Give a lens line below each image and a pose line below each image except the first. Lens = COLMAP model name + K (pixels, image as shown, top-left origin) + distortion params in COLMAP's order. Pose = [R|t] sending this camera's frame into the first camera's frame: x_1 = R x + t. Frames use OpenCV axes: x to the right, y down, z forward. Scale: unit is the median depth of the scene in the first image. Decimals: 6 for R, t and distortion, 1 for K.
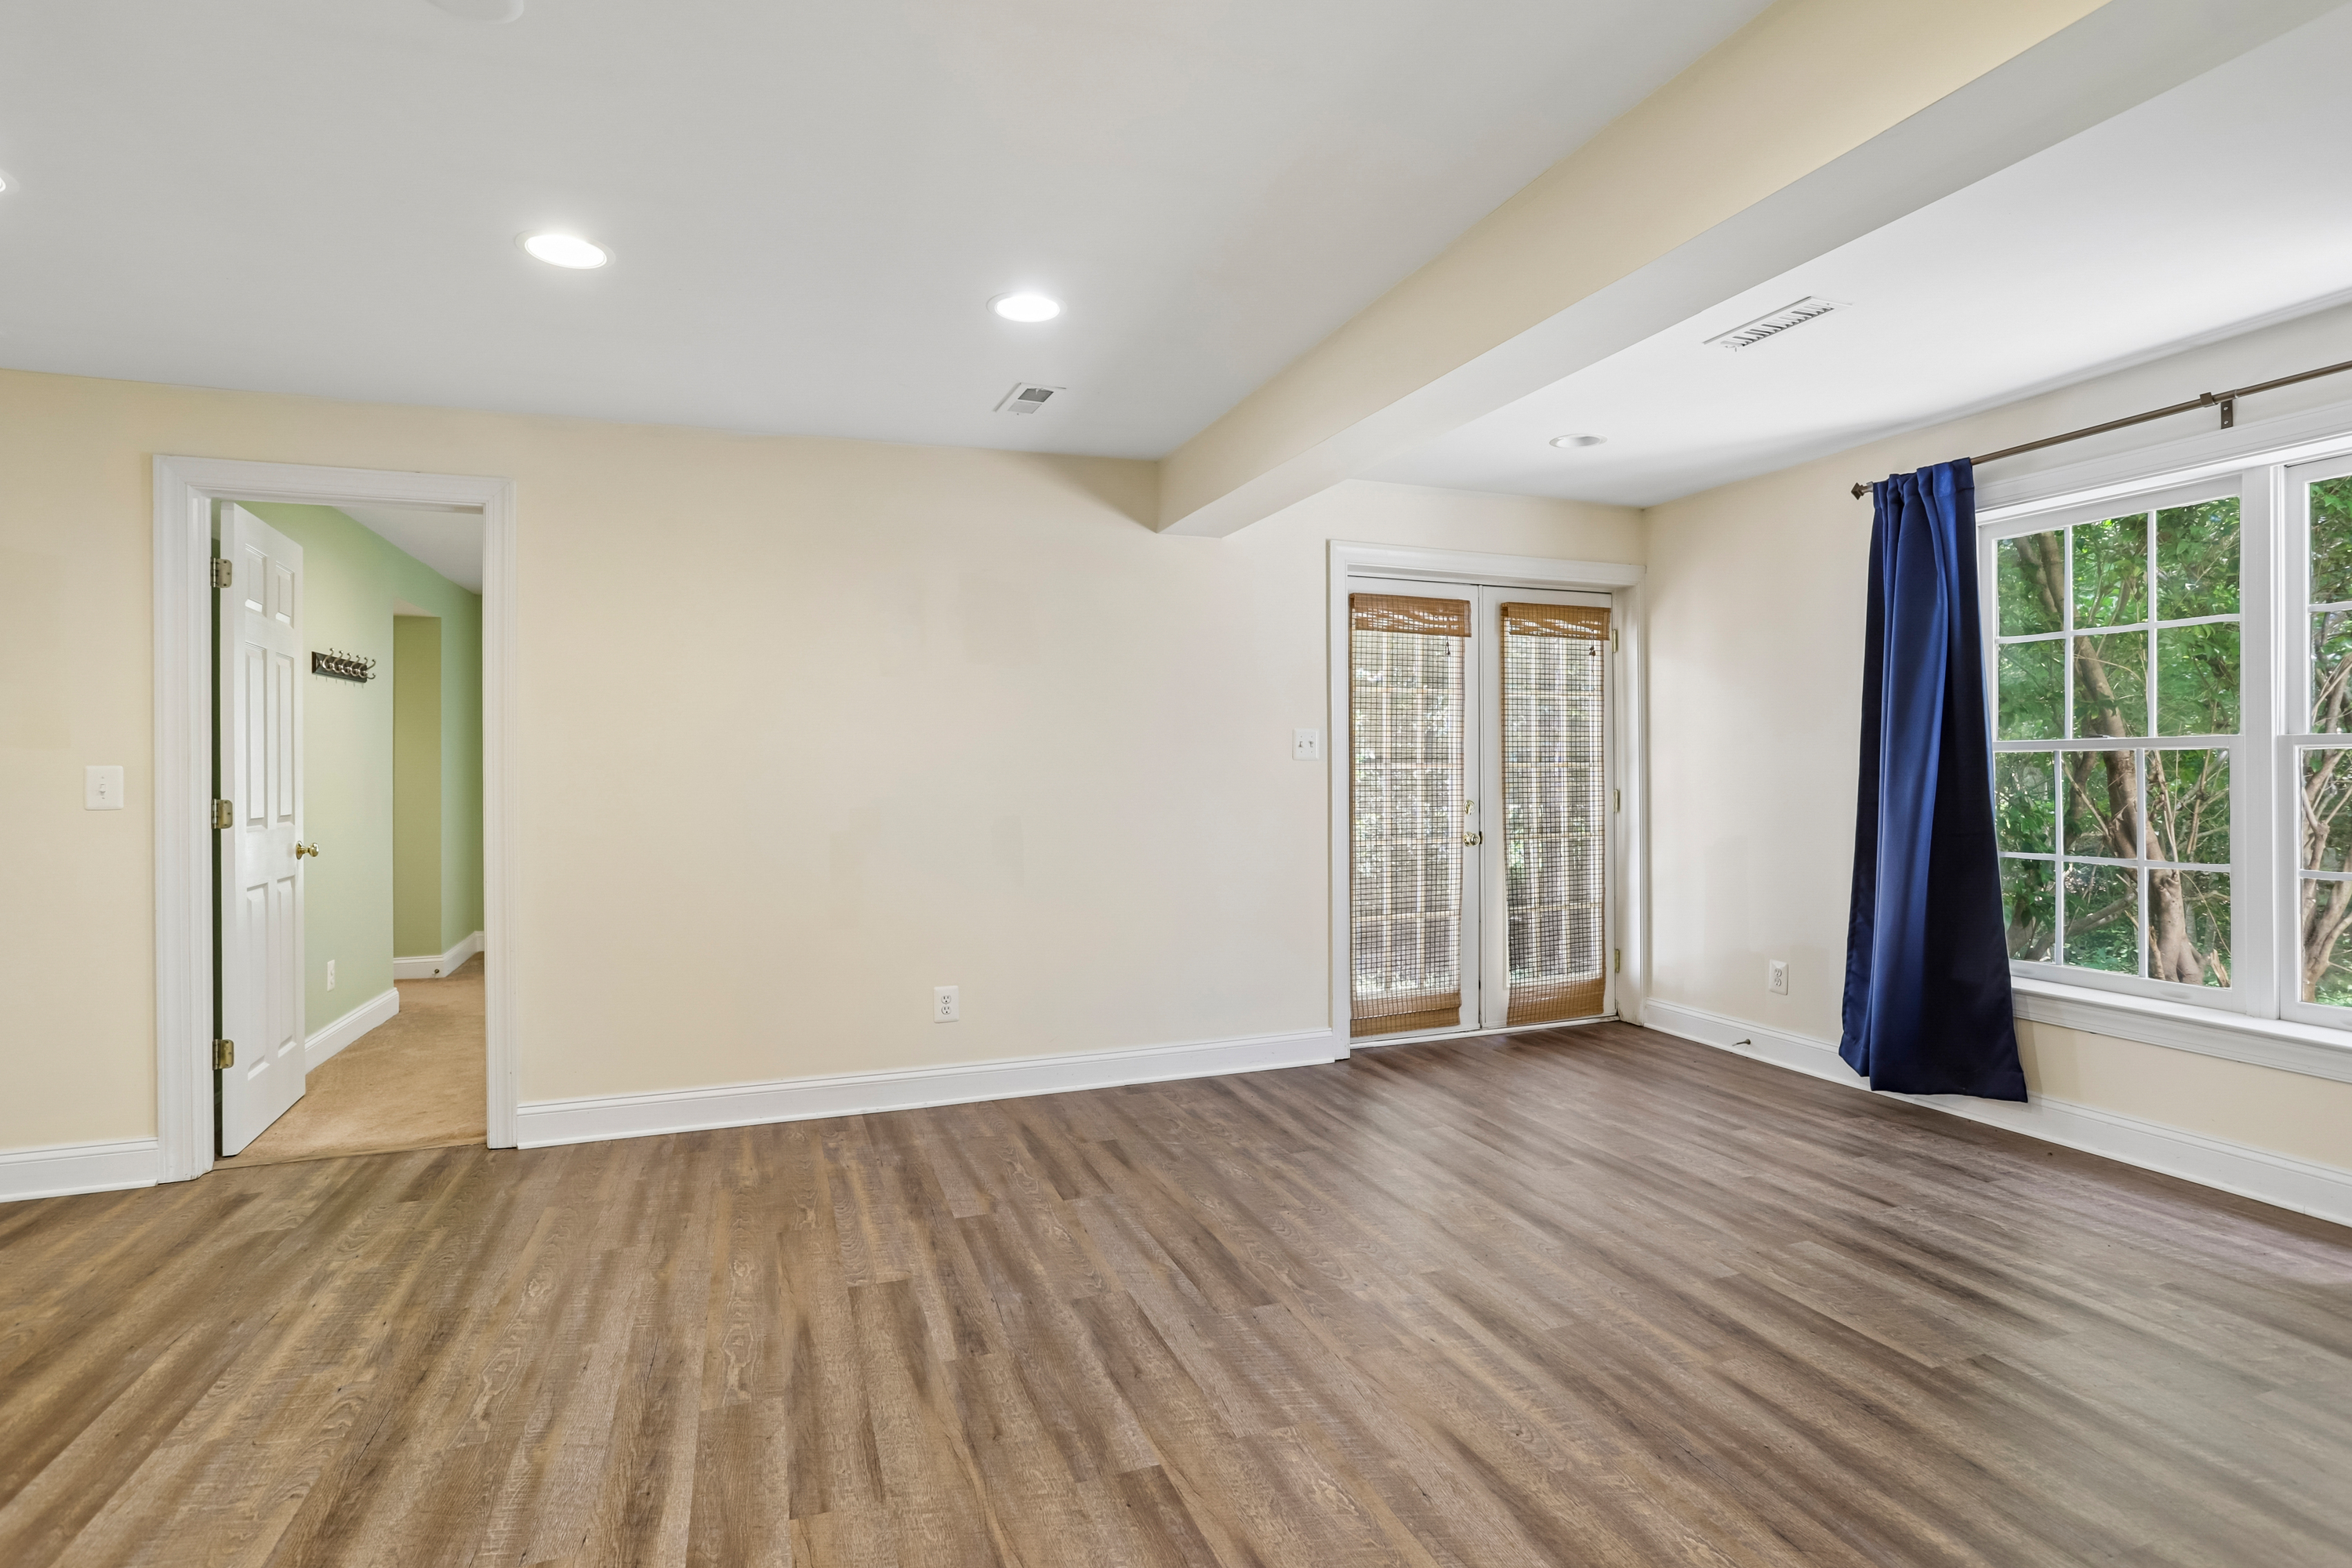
lens RADIAL K [[1138.0, 0, 1178.4], [0, 1138.0, 775.7], [0, 0, 1]] dist [-0.038434, 0.009841]
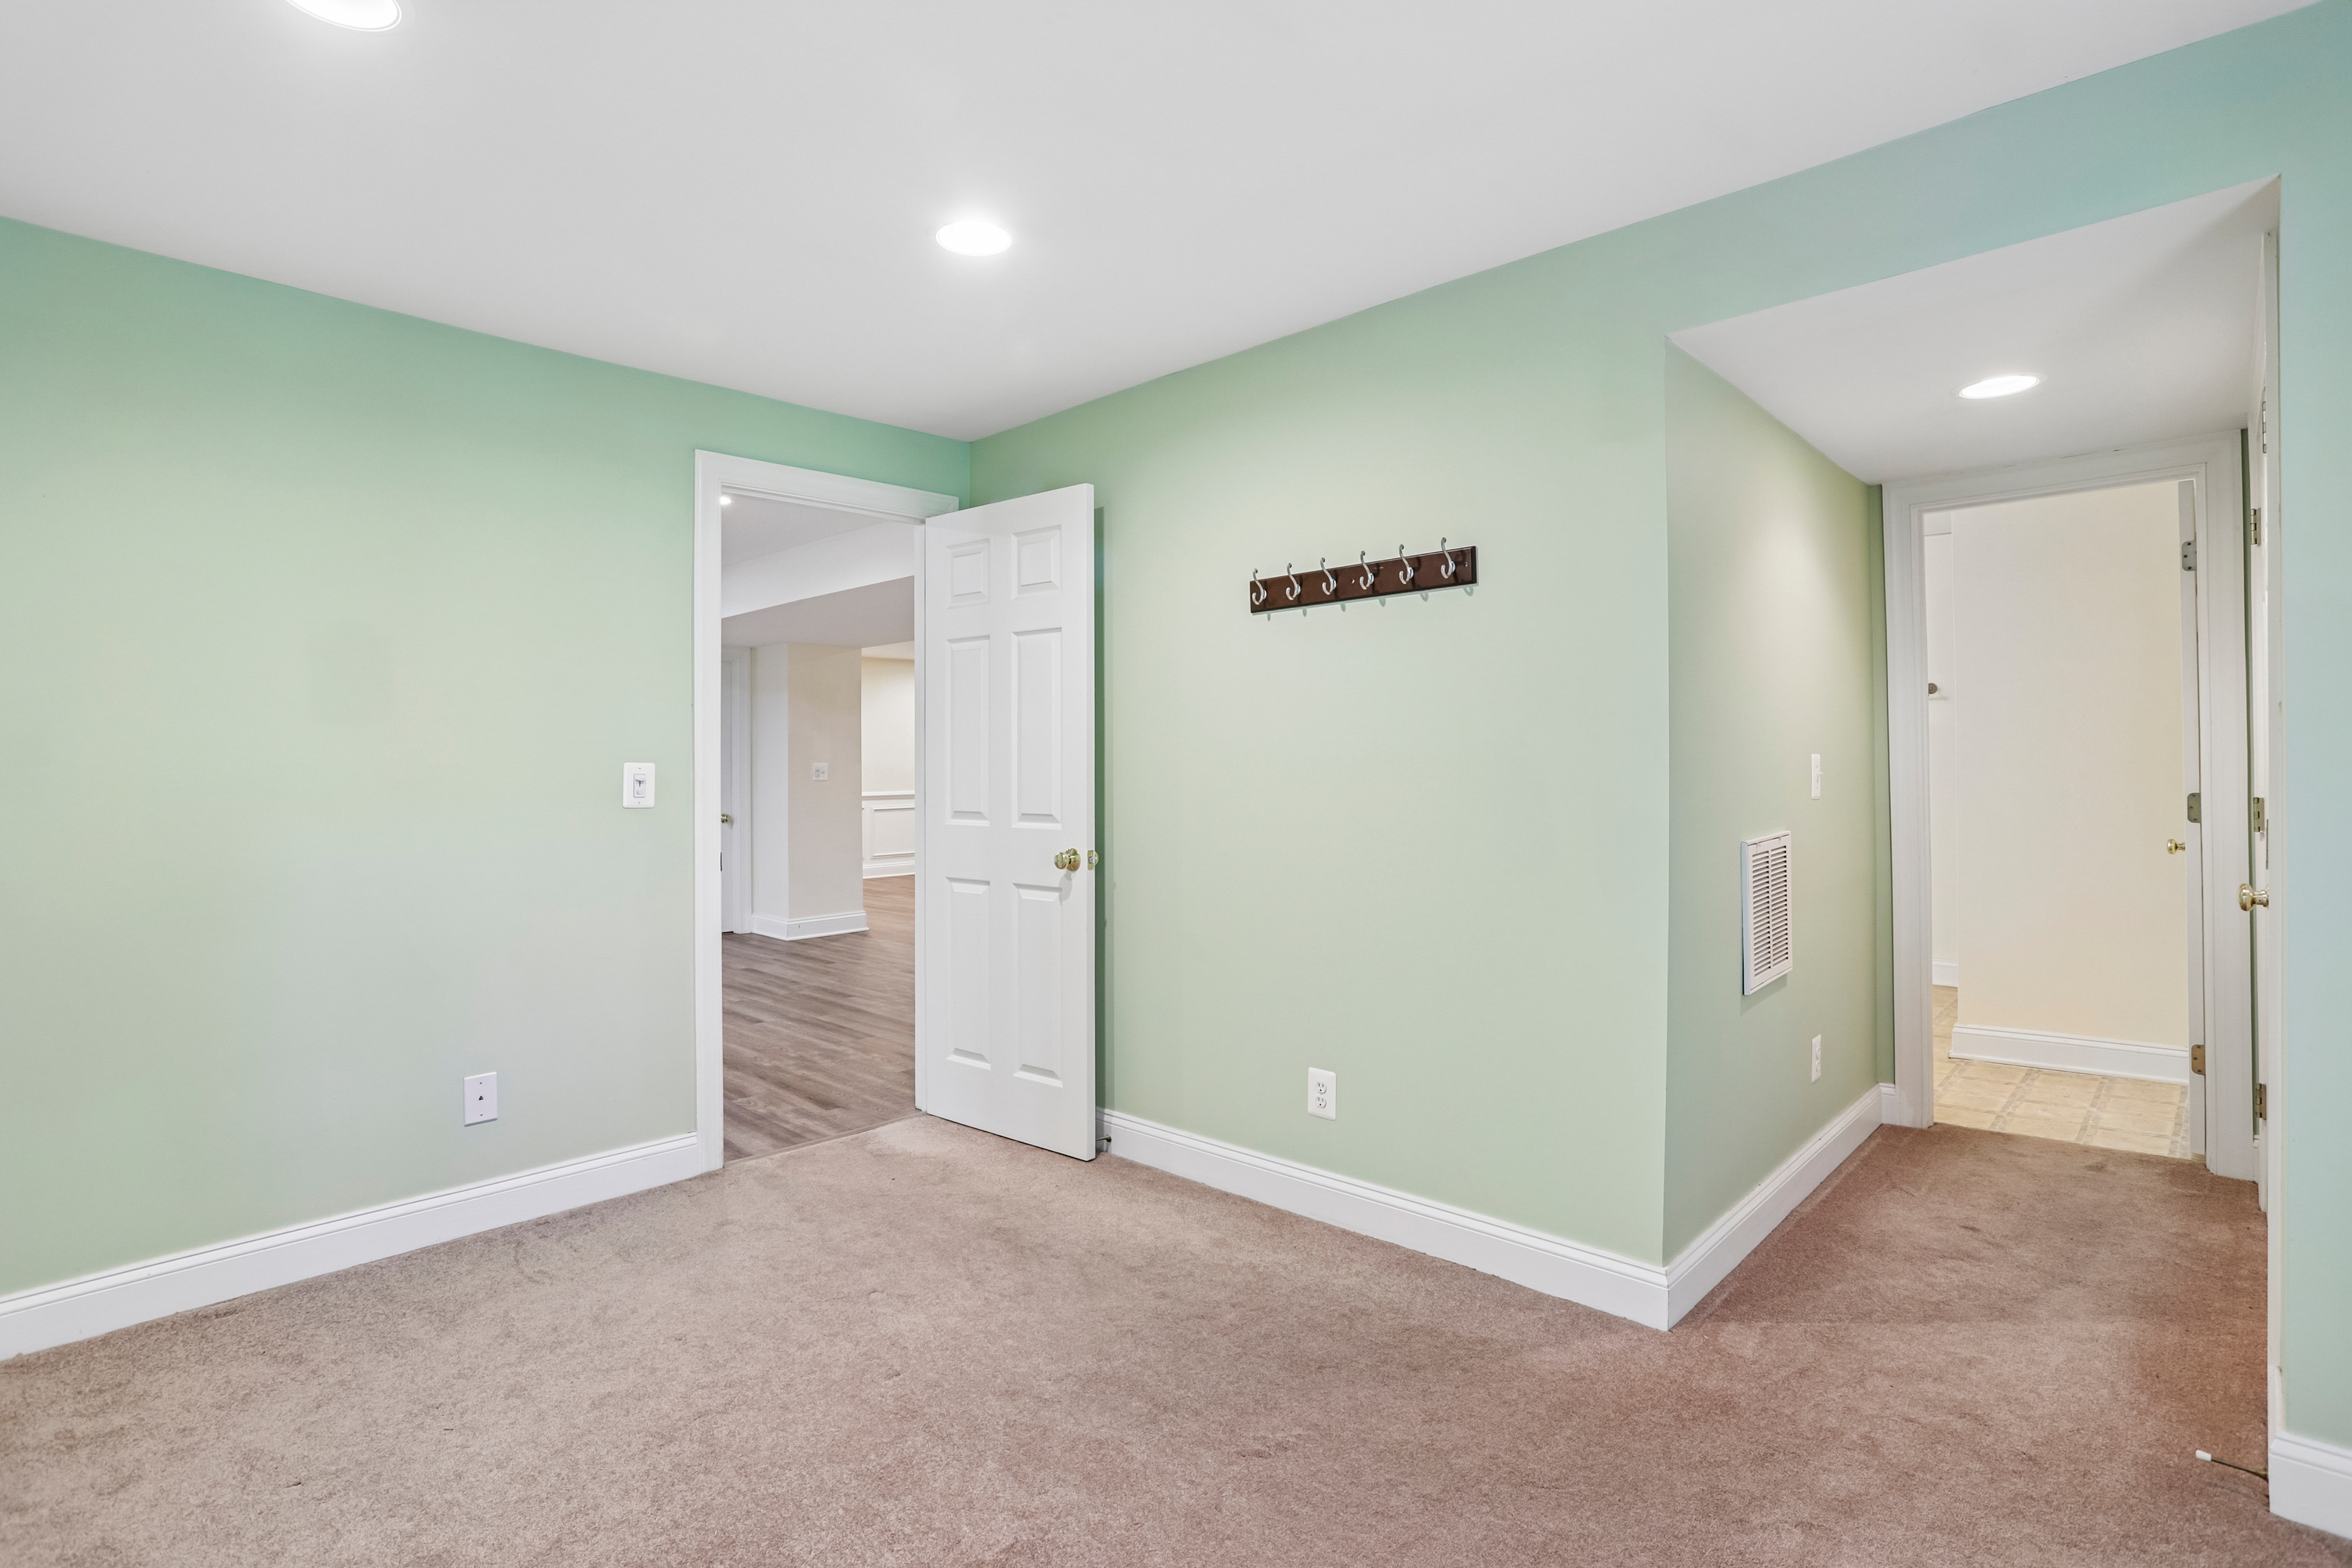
lens RADIAL K [[1138.0, 0, 1174.8], [0, 1138.0, 776.8], [0, 0, 1]] dist [-0.038434, 0.009841]
pose [[-0.903688, 0.003525, -0.428178, -0.622786], [0.001874, 0.999989, 0.004278, 0.002448], [0.428188, 0.003064, -0.903684, 2.230181]]
